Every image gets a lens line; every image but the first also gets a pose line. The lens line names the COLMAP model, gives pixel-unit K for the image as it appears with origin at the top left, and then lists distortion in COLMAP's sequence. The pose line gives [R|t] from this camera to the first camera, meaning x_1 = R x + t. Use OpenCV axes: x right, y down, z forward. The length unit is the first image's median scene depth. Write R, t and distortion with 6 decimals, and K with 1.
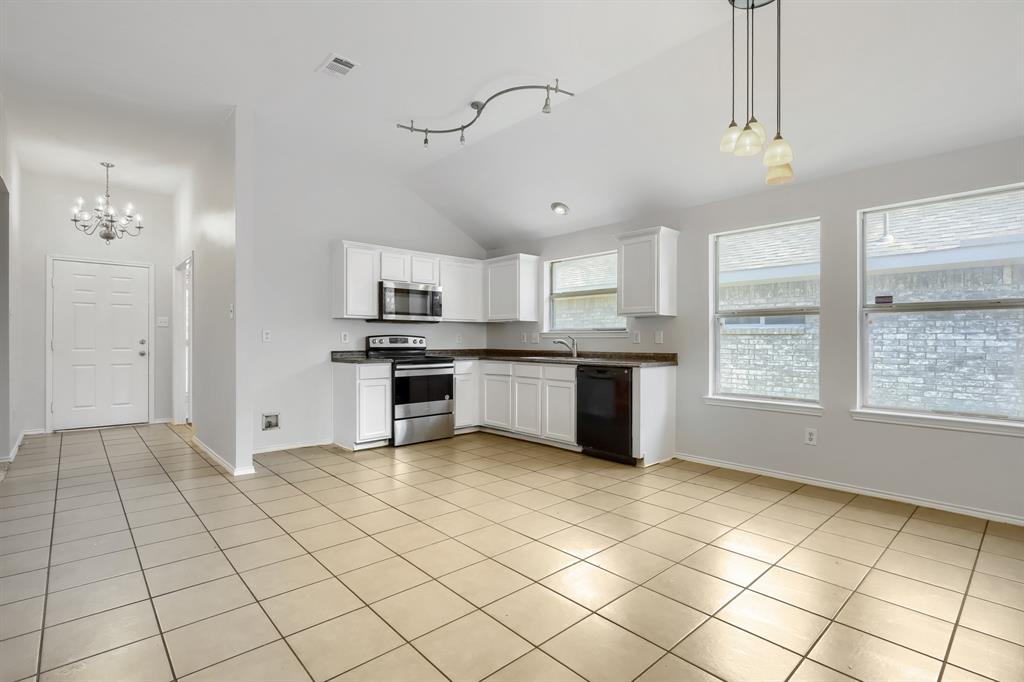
lens RADIAL K [[492.6, 0, 512.0], [0, 492.6, 341.0], [0, 0, 1]] dist [0.003070, 0.000361]
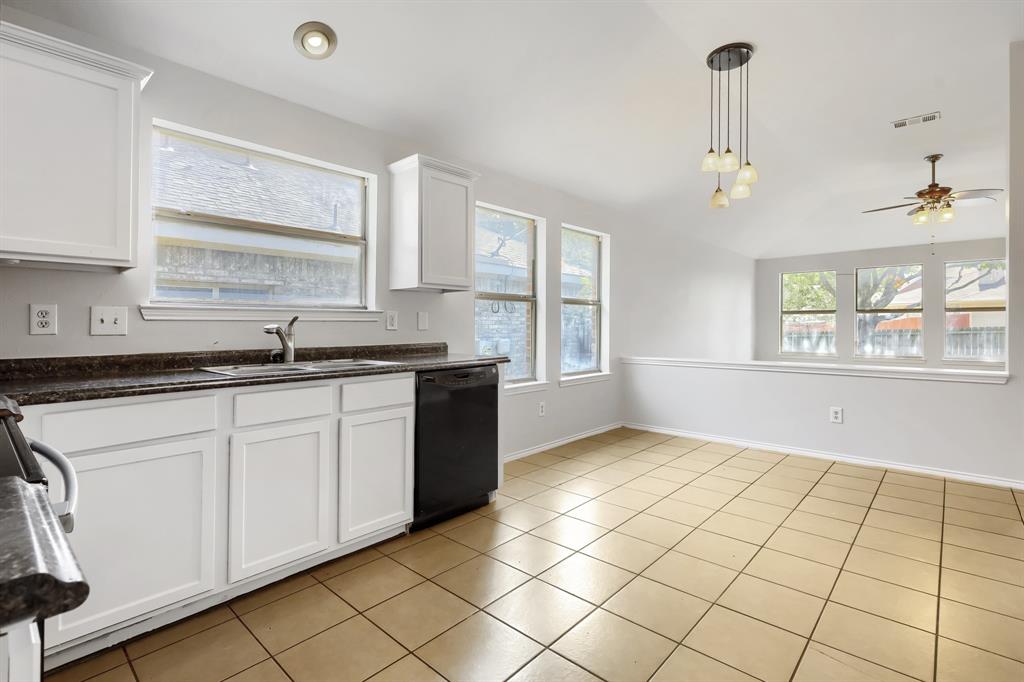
lens RADIAL K [[480.6, 0, 520.0], [0, 480.6, 325.5], [0, 0, 1]] dist [0.001062, 0.000152]
pose [[-0.093857, -0.002910, 0.995581, -0.360280], [0.003126, 0.999990, 0.003218, -0.002899], [-0.995581, 0.003415, -0.093847, 0.834453]]
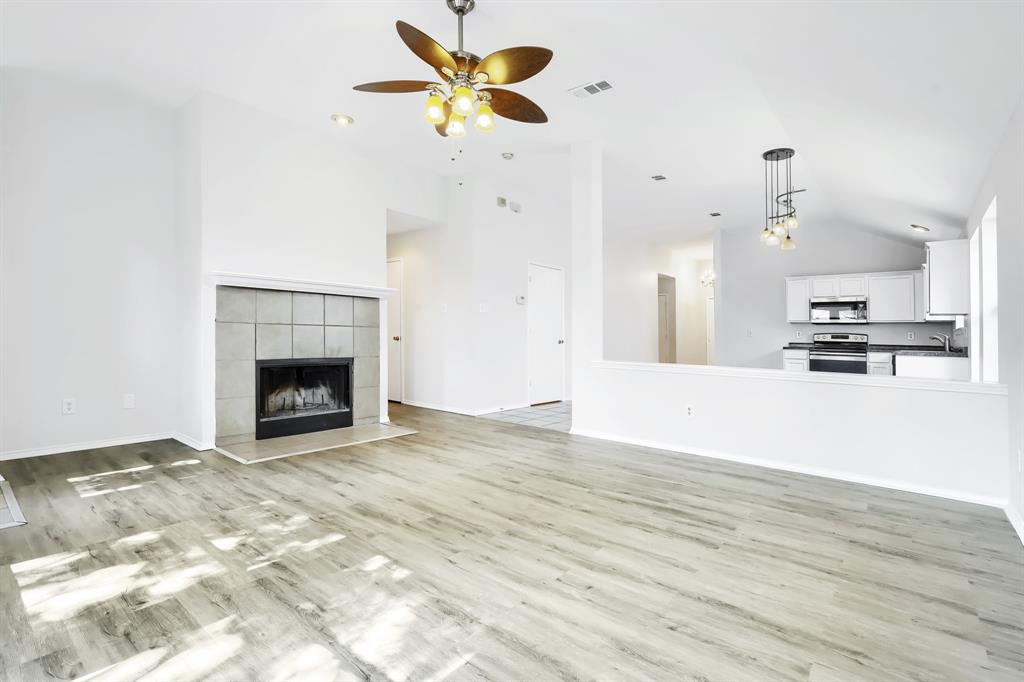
lens RADIAL K [[475.0, 0, 486.1], [0, 475.0, 331.0], [0, 0, 1]] dist [-0.020592, -0.000065]
pose [[0.114627, -0.007852, -0.993378, 1.089006], [-0.018889, 0.999771, -0.010082, 0.016341], [0.993229, 0.019919, 0.114453, -0.204772]]
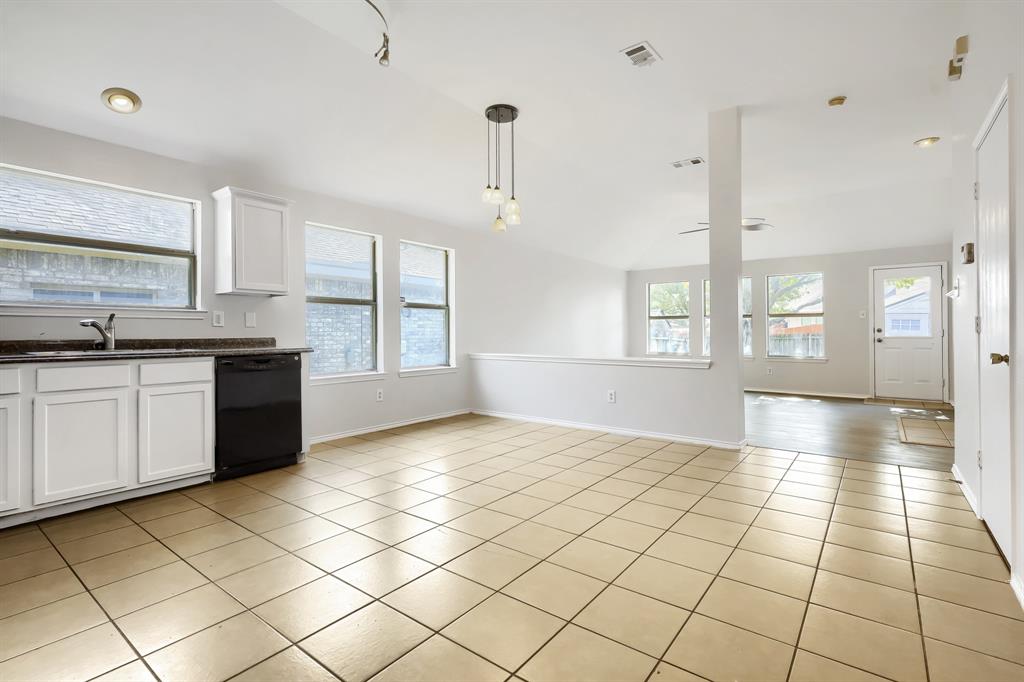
lens RADIAL K [[473.5, 0, 518.3], [0, 473.5, 338.6], [0, 0, 1]] dist [0.001460, 0.000183]
pose [[-0.181915, -0.016700, 0.983172, -0.546078], [0.001642, 0.999849, 0.017287, 0.010524], [-0.983313, 0.004759, -0.181860, 0.621057]]
